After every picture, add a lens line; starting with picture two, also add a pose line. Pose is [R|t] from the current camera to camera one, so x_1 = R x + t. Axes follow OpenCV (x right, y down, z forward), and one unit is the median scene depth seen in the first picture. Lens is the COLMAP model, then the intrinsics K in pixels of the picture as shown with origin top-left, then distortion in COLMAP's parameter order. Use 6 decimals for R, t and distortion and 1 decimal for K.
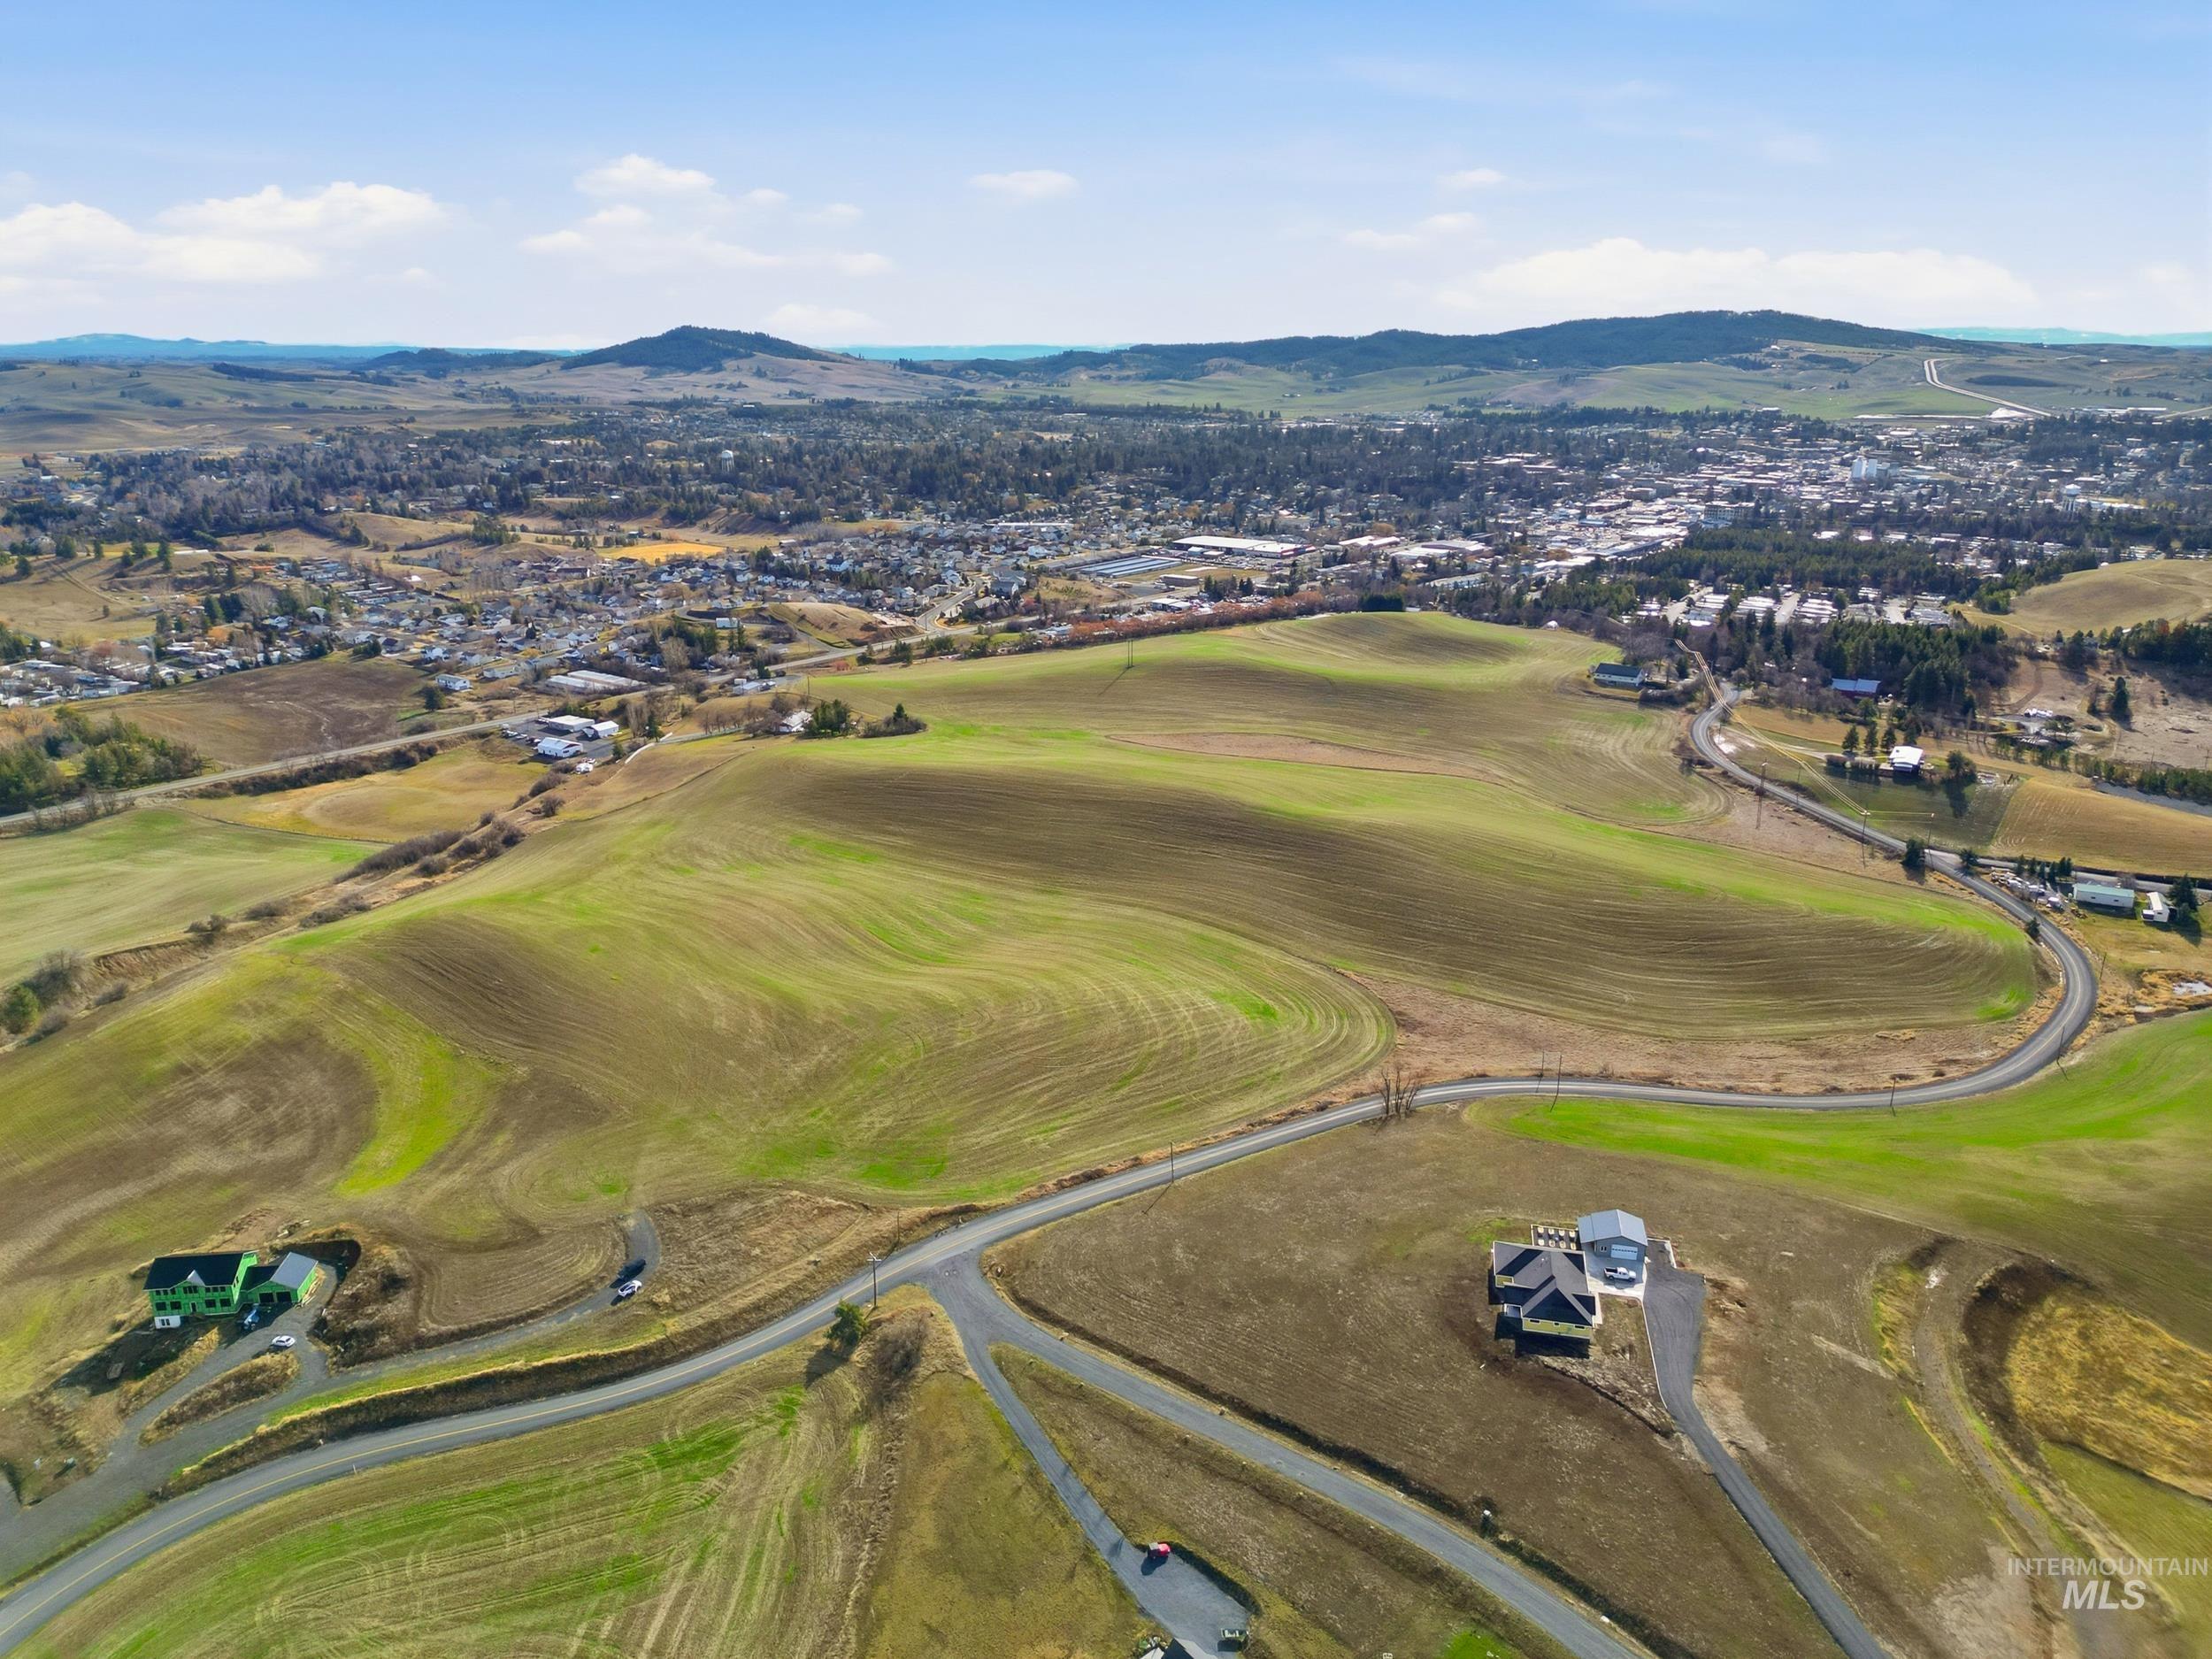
lens RADIAL K [[1528.4, 0, 1106.0], [0, 1528.4, 829.5], [0, 0, 1]] dist [0.077045, -0.072037]
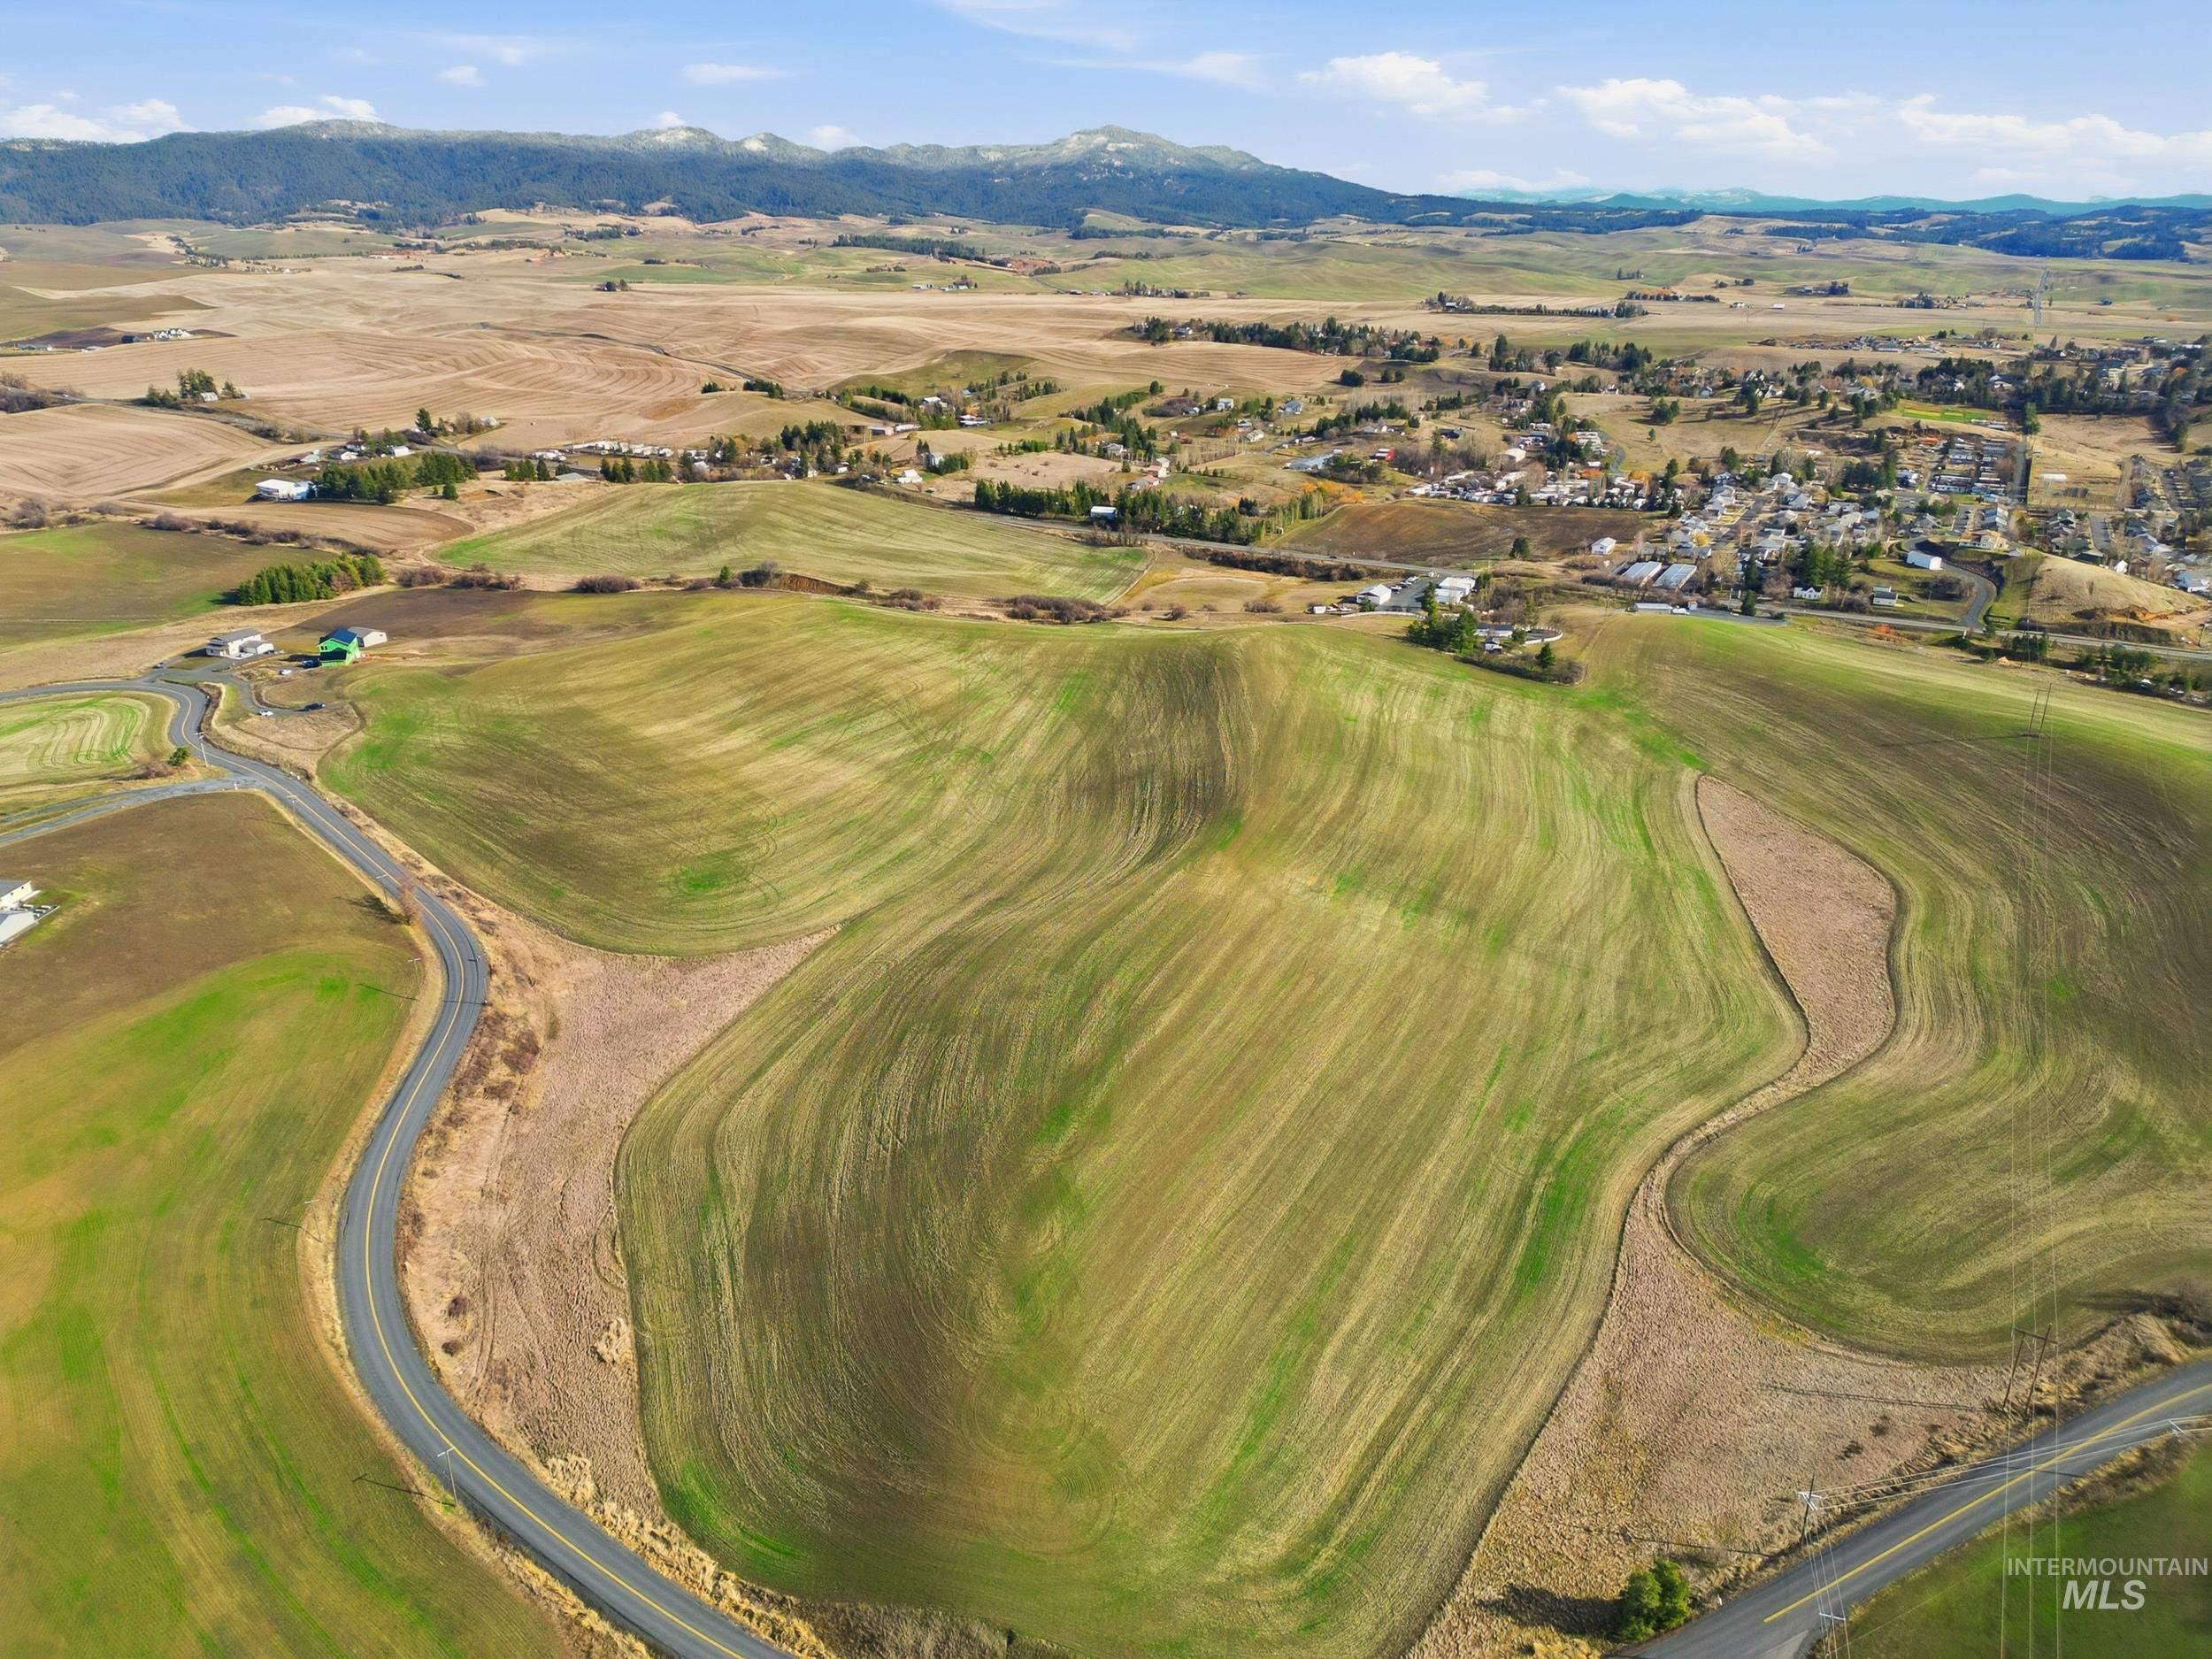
lens RADIAL K [[1528.4, 0, 1106.0], [0, 1528.4, 829.5], [0, 0, 1]] dist [0.077045, -0.072037]
pose [[0.159914, 0.376545, -0.912492, 0.567635], [-0.309376, 0.896933, 0.315906, -0.167278], [0.937397, 0.231786, 0.259926, 0.539406]]
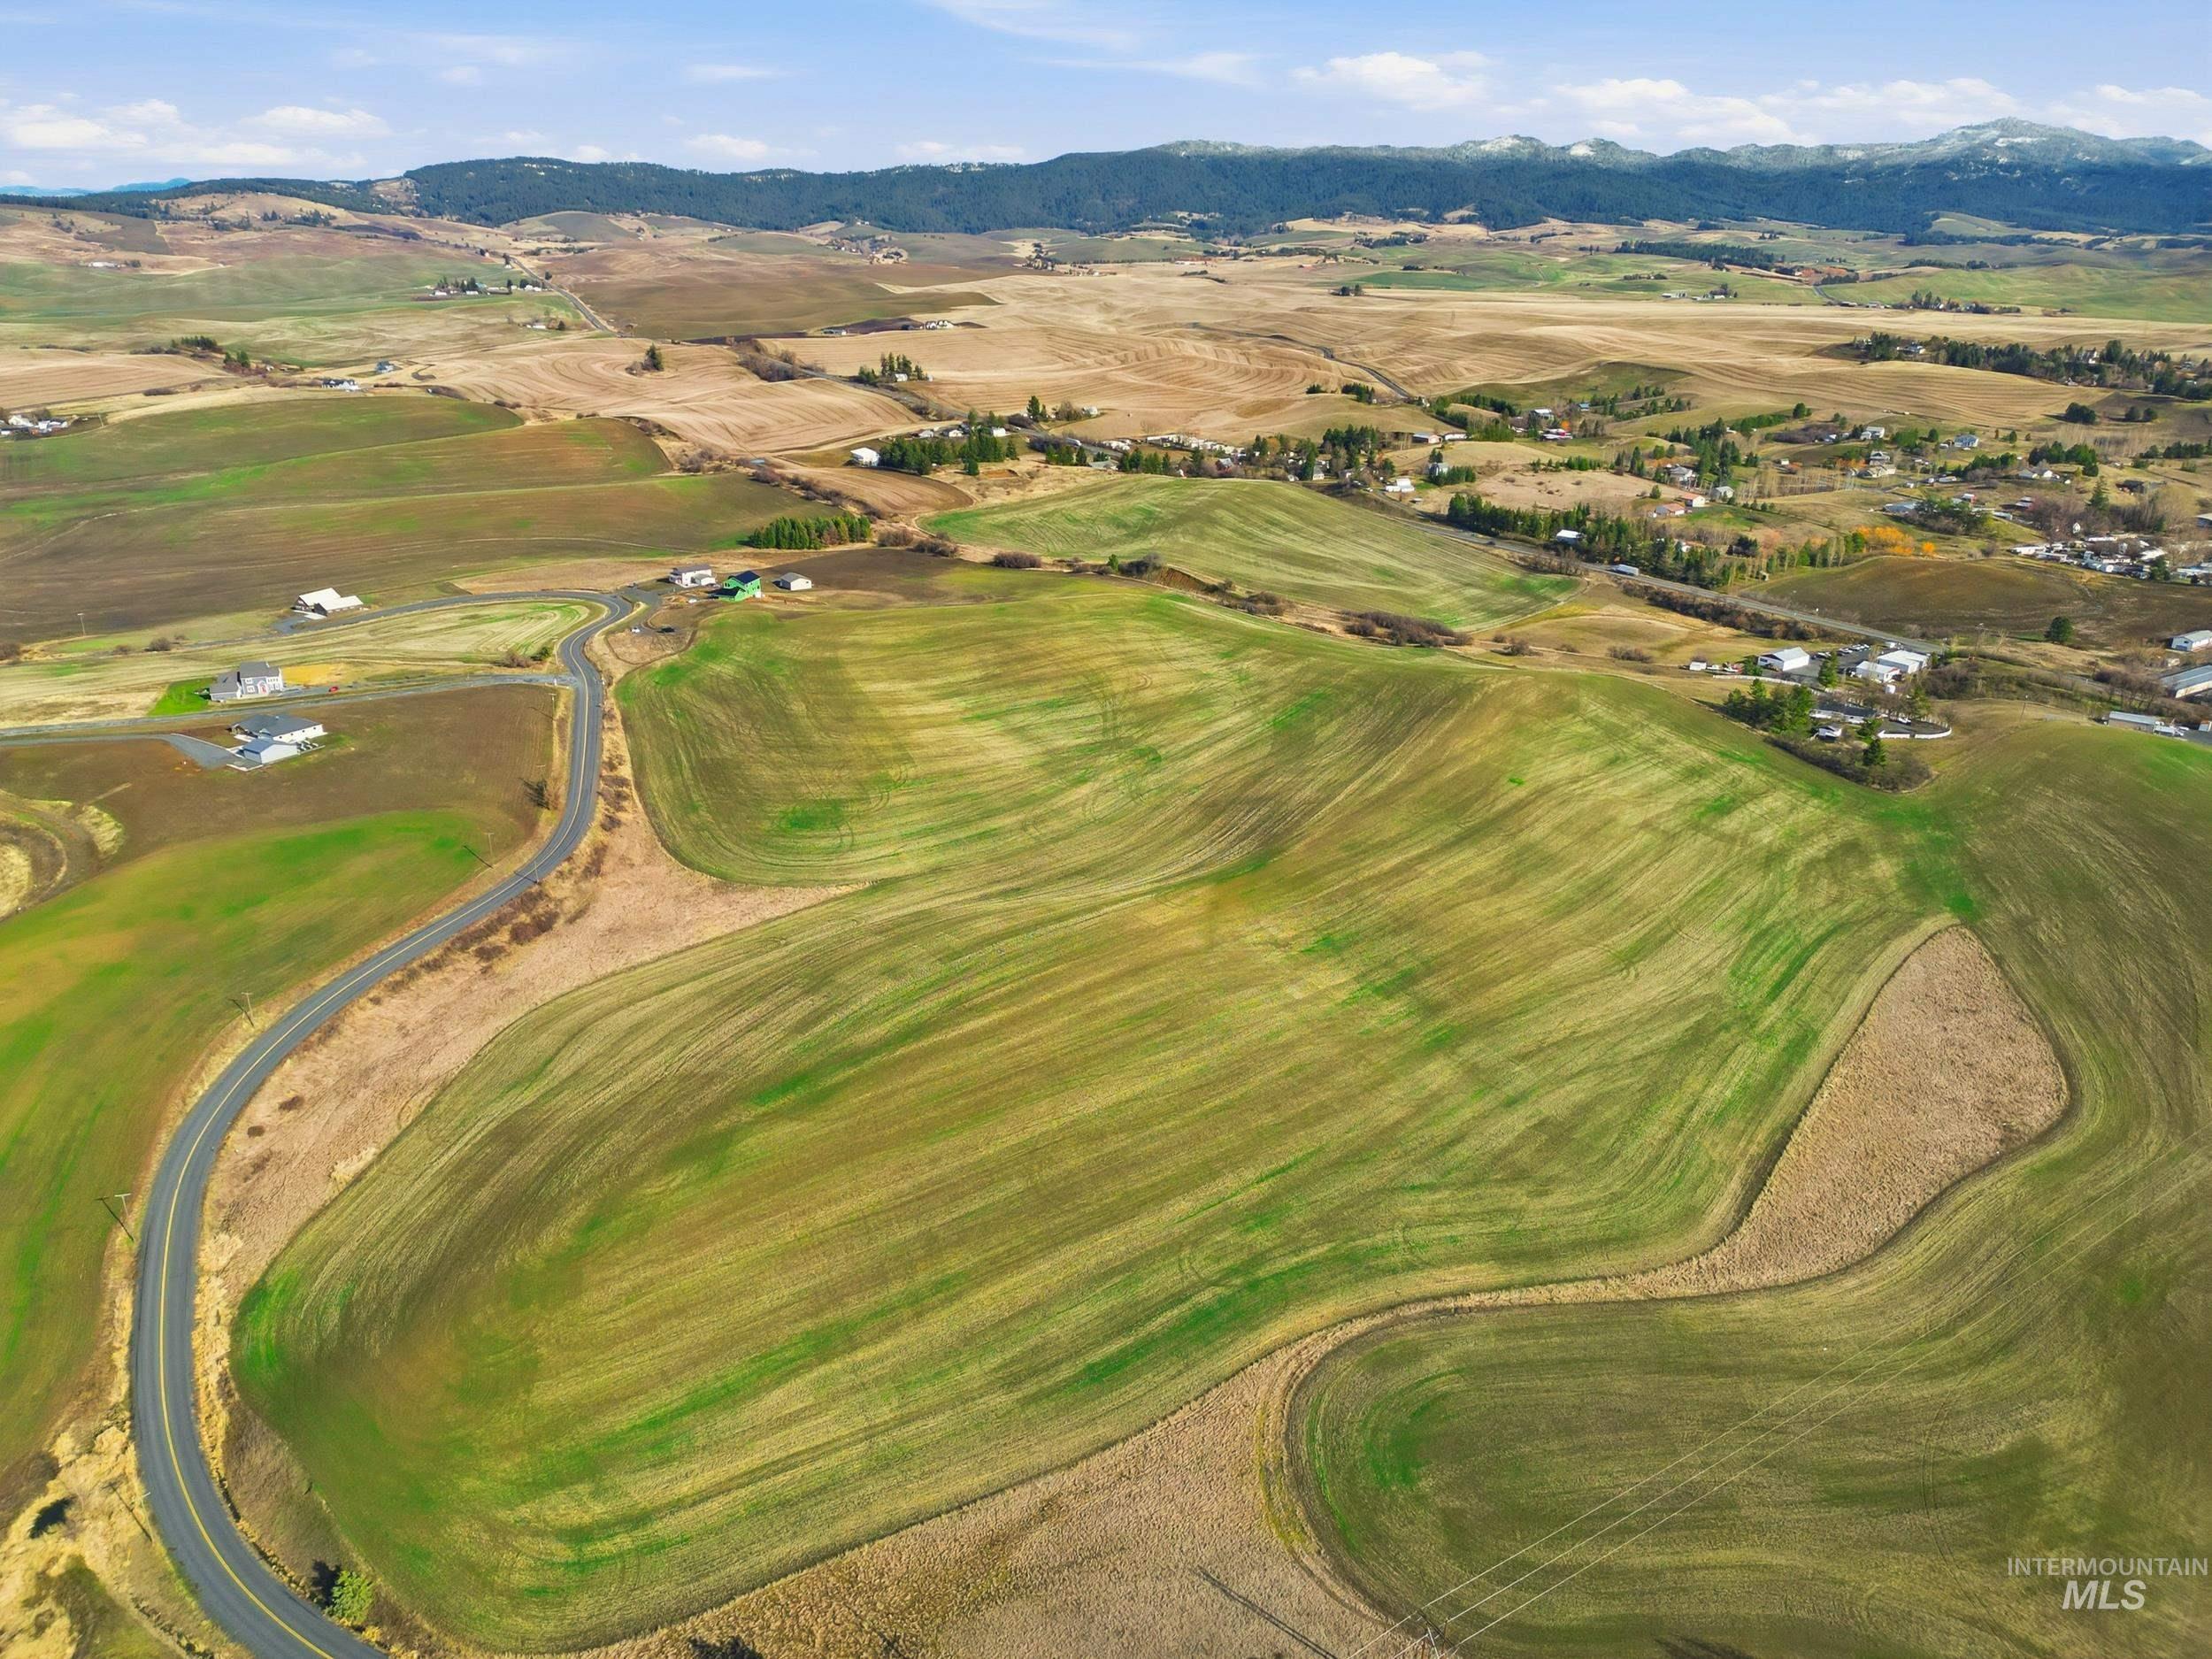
lens RADIAL K [[1528.4, 0, 1106.0], [0, 1528.4, 829.5], [0, 0, 1]] dist [0.077045, -0.072037]
pose [[-0.328516, 0.356772, -0.874523, 0.538560], [-0.295156, 0.840762, 0.453874, -0.237035], [0.897196, 0.407226, -0.170901, 0.758990]]
